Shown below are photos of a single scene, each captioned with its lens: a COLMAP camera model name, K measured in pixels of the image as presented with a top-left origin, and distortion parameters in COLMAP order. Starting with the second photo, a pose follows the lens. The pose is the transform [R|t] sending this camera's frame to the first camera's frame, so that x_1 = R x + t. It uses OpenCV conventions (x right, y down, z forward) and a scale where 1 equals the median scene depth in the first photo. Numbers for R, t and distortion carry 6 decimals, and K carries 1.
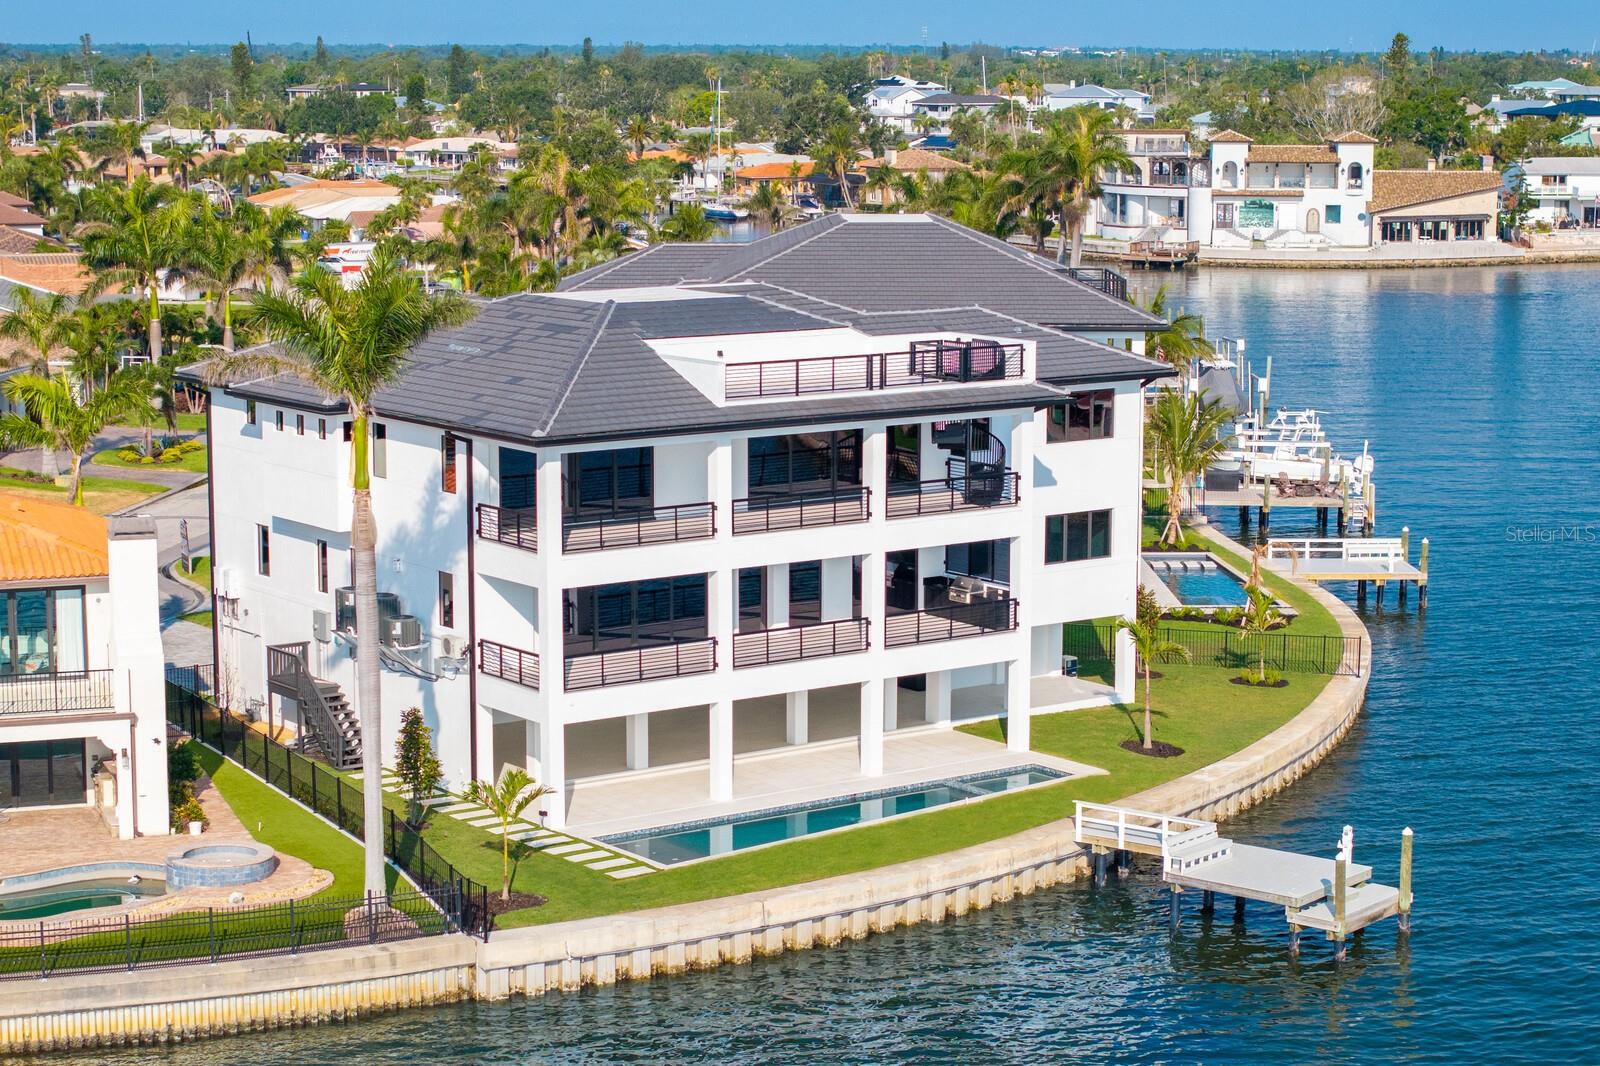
lens RADIAL K [[3228.6, 0, 800.0], [0, 3228.6, 533.0], [0, 0, 1]] dist [-0.050162, -0.212374]
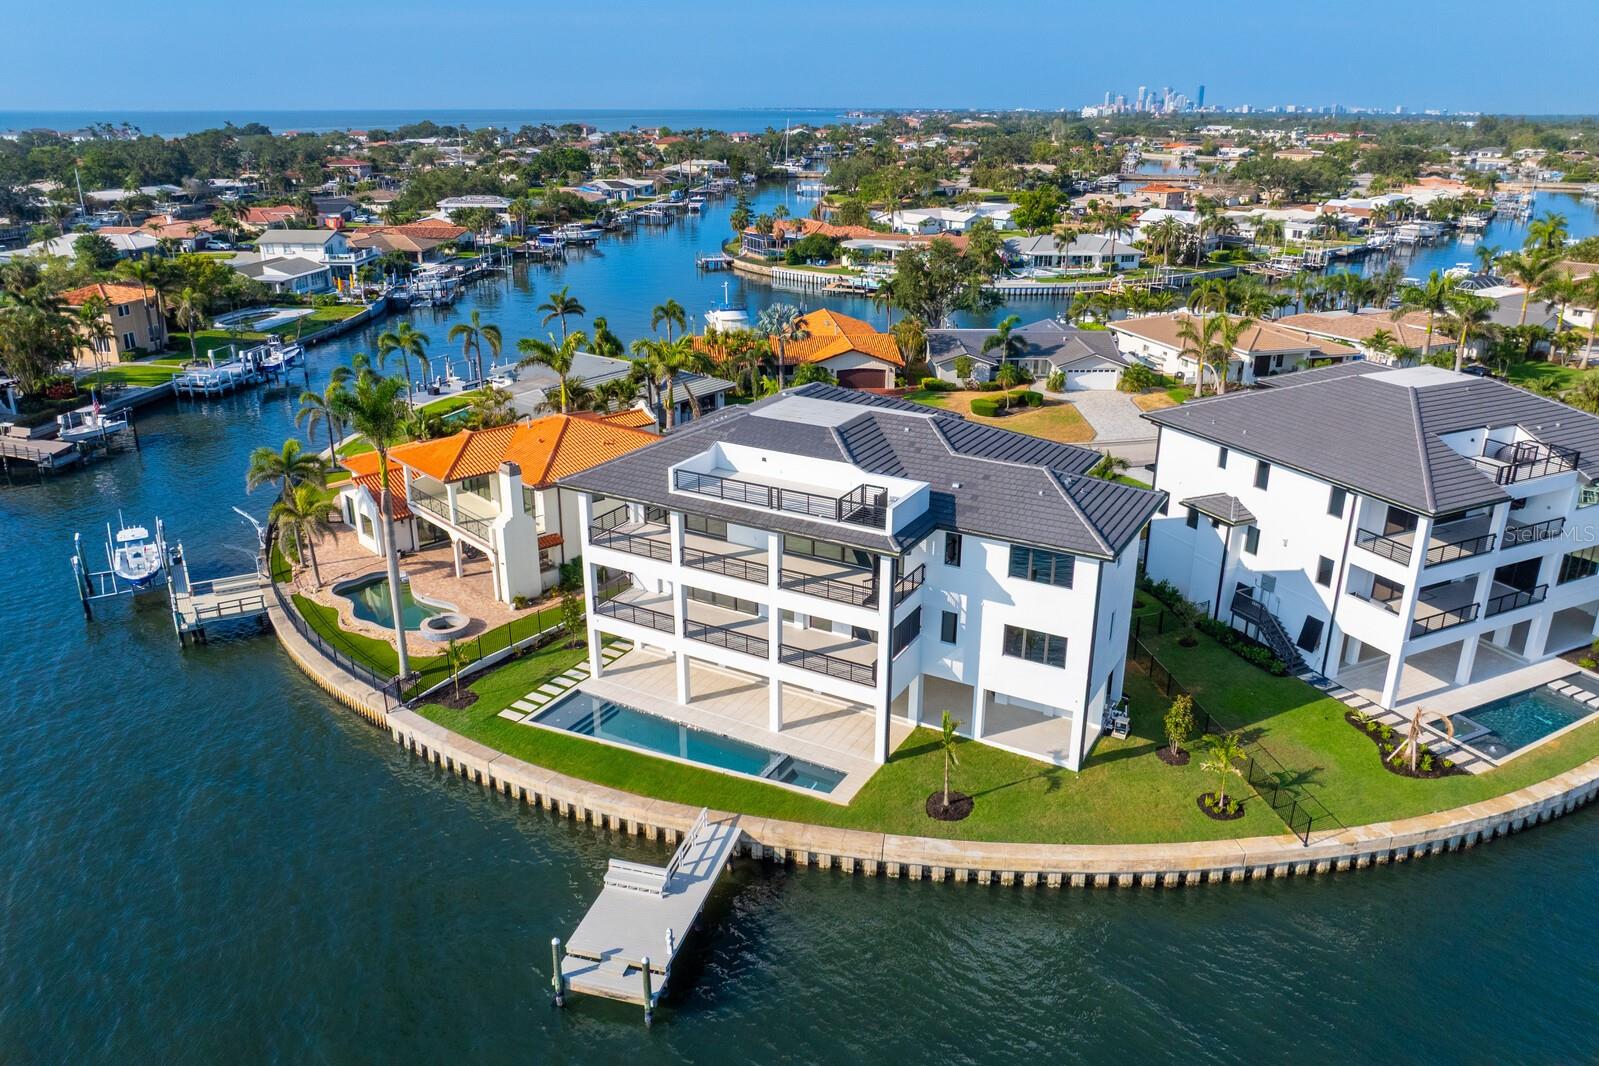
lens RADIAL K [[1119.1, 0, 799.5], [0, 1119.1, 533.0], [0, 0, 1]] dist [-0.033600, 0.000154]
pose [[0.407442, 0.323856, -0.853878, 0.123255], [-0.137926, 0.946105, 0.293022, -0.048309], [0.902755, -0.001618, 0.430151, 0.195930]]
